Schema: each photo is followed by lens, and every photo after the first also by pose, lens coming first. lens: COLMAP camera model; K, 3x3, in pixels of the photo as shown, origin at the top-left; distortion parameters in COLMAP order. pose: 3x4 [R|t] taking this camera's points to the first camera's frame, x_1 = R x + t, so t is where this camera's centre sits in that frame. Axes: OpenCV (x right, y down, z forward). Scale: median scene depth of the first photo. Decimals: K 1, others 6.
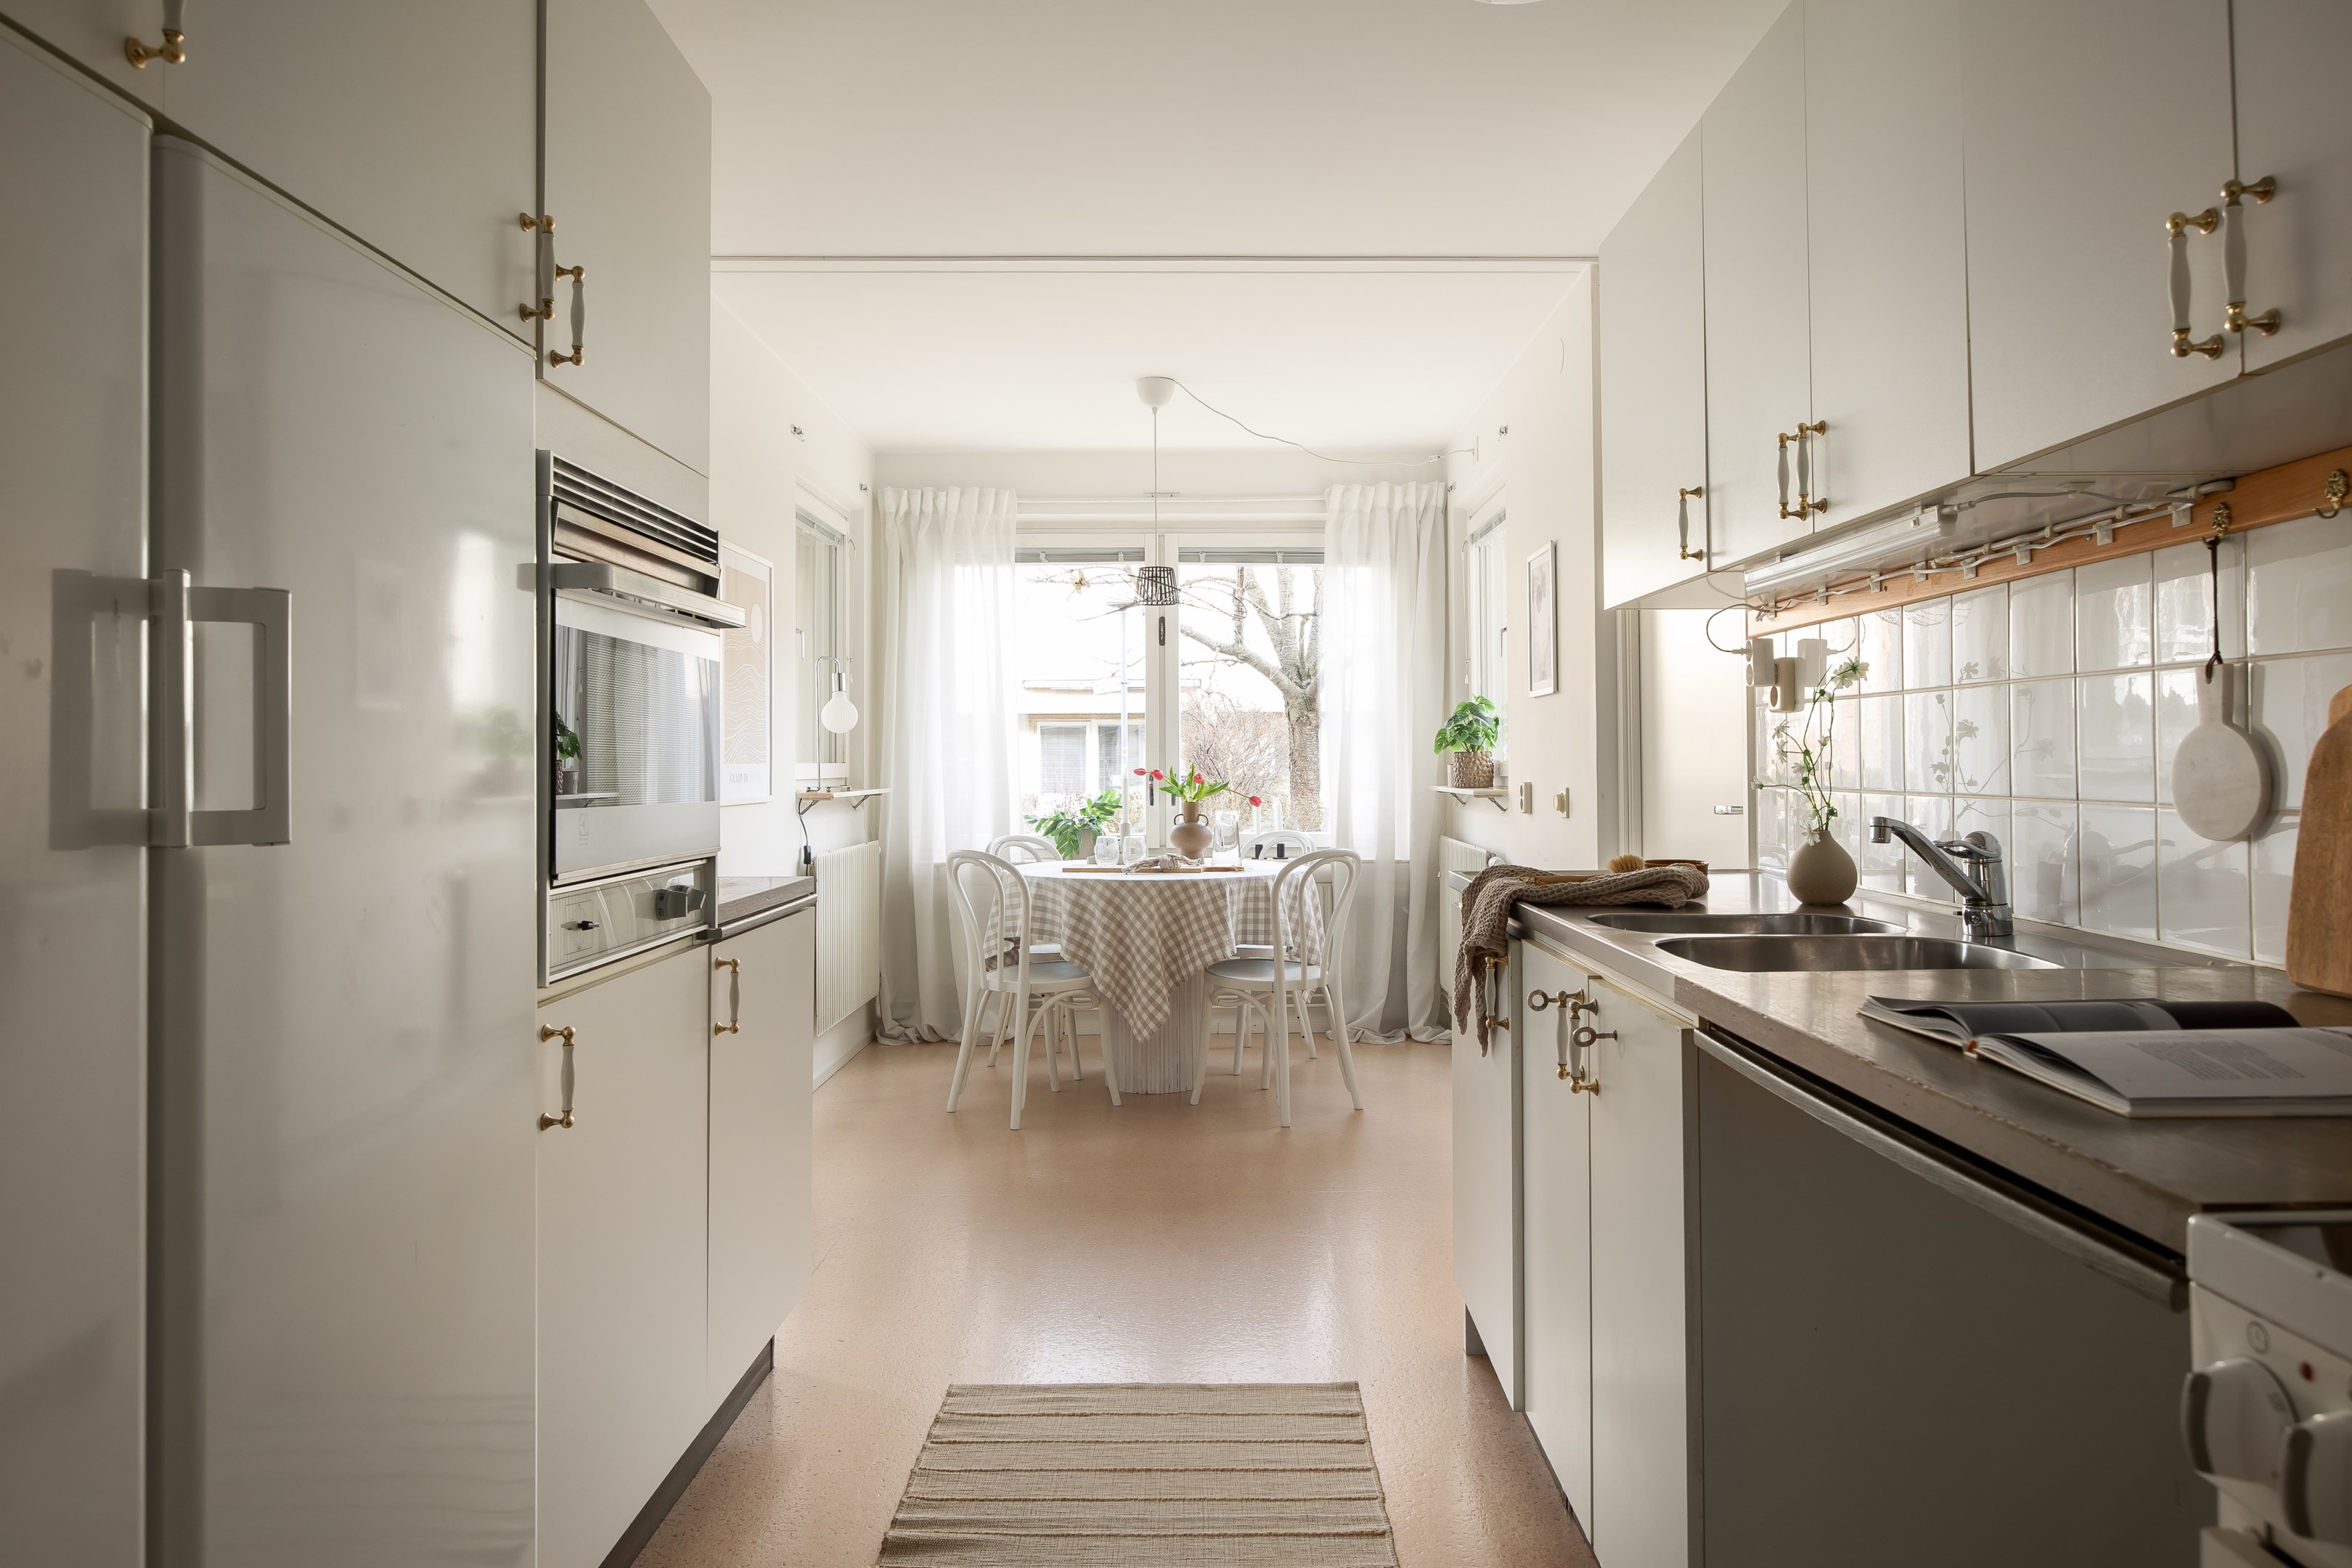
lens RADIAL K [[1571.5, 0, 1218.7], [0, 1571.5, 700.1], [0, 0, 1]] dist [0.002780, 0.000568]
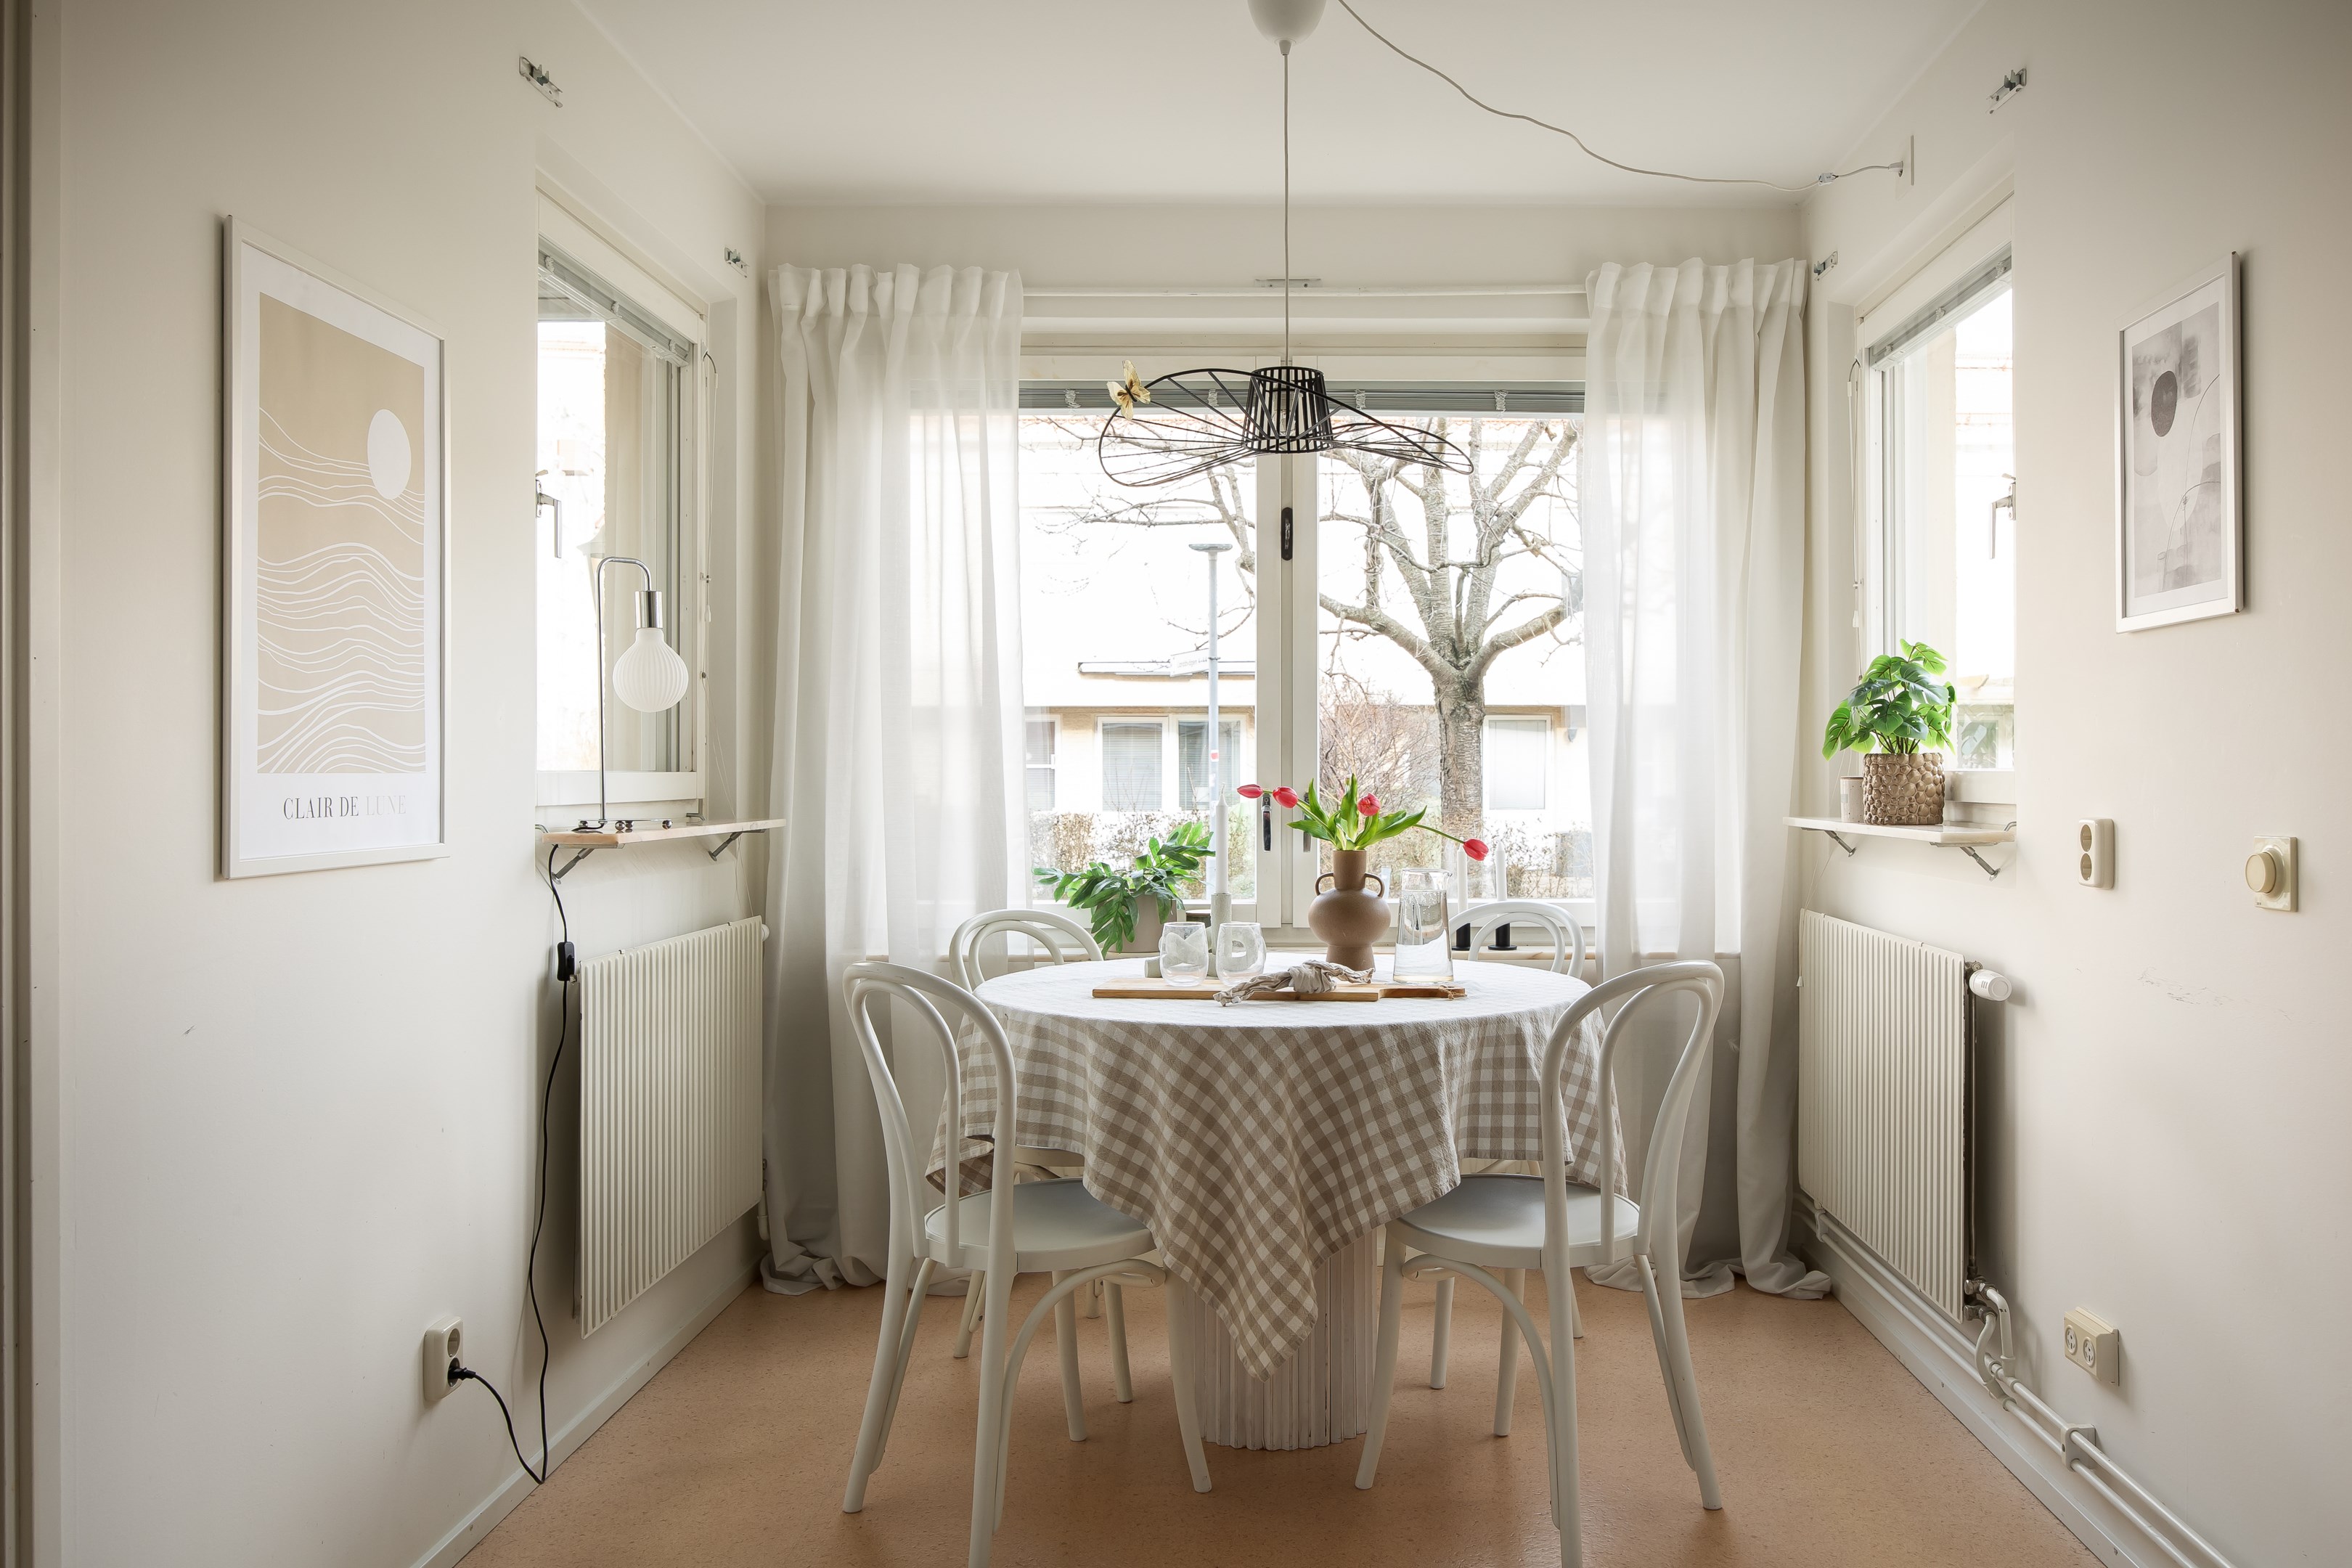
lens RADIAL K [[1871.8, 0, 1305.1], [0, 1871.8, 676.6], [0, 0, 1]] dist [-0.002888, 0.007234]
pose [[0.999950, 0.002890, -0.009599, -0.025849], [-0.002994, 0.999937, -0.010836, 0.014760], [0.009567, 0.010864, 0.999895, 0.384830]]
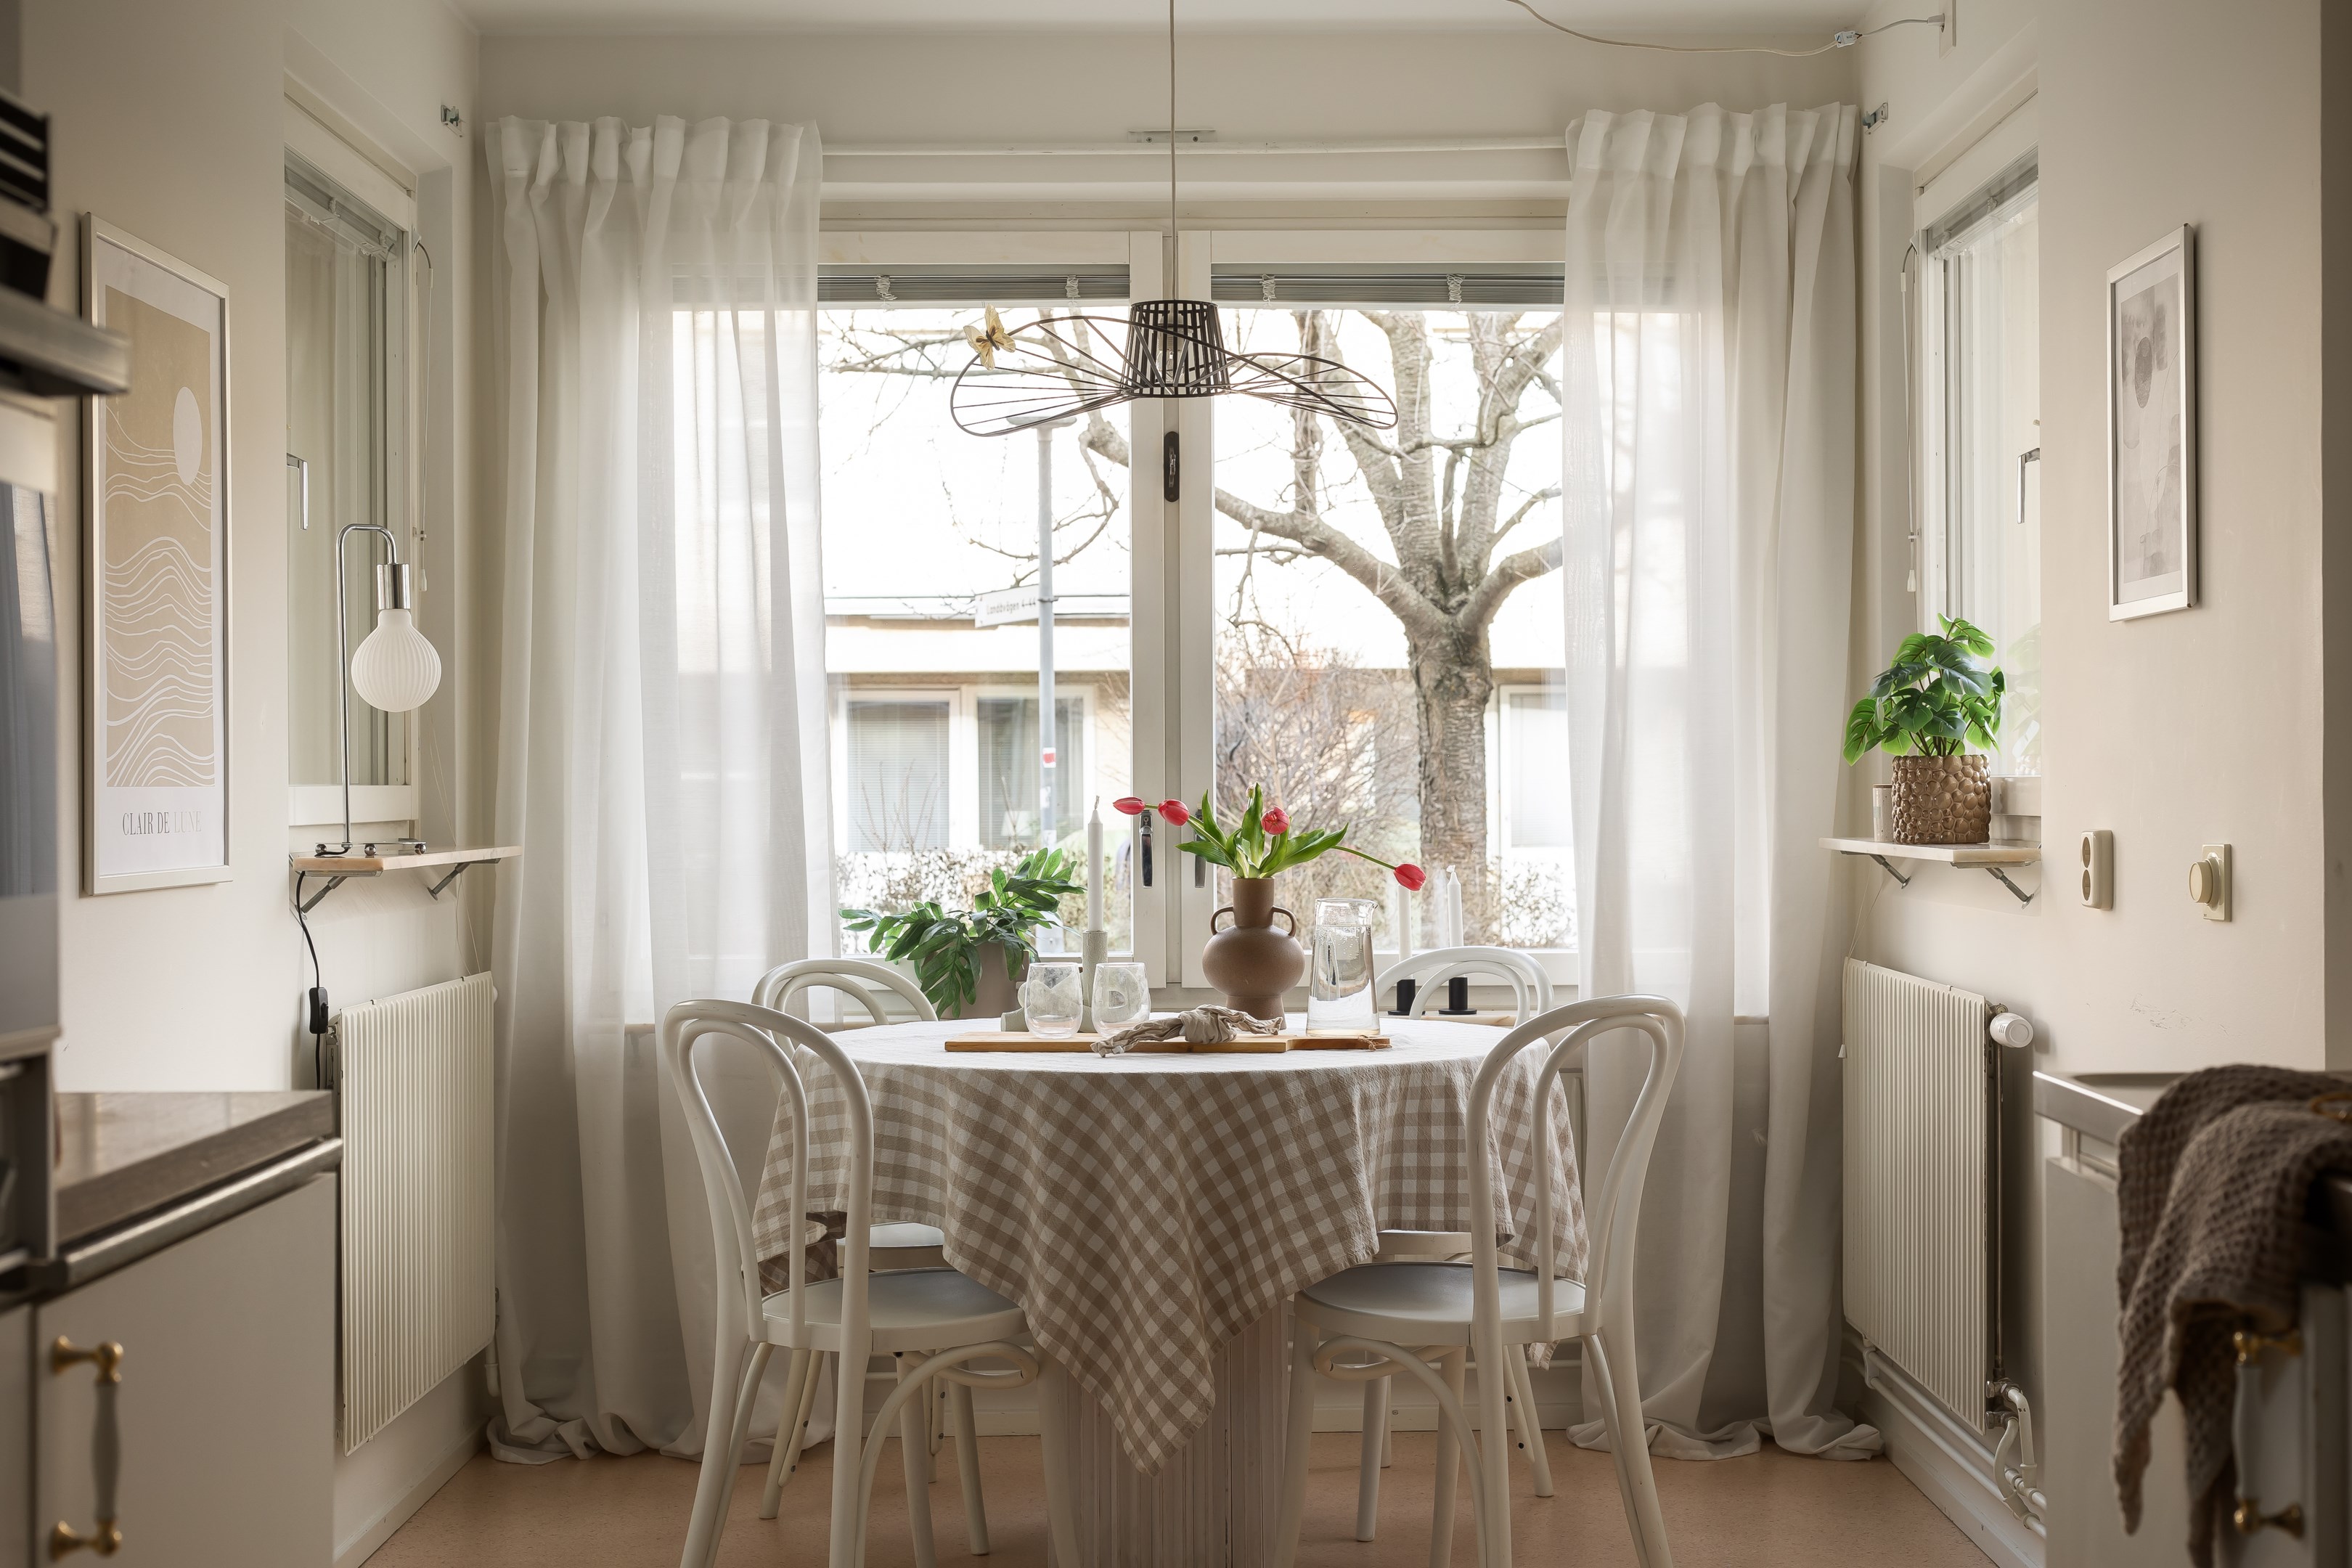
lens RADIAL K [[3457.8, 0, 1232.1], [0, 3457.8, 707.6], [0, 0, 1]] dist [0.022387, 0.000000]
pose [[0.999999, -0.000973, 0.001280, -0.023823], [0.000950, 0.999838, 0.017987, 0.003773], [-0.001297, -0.017986, 0.999837, 0.094935]]
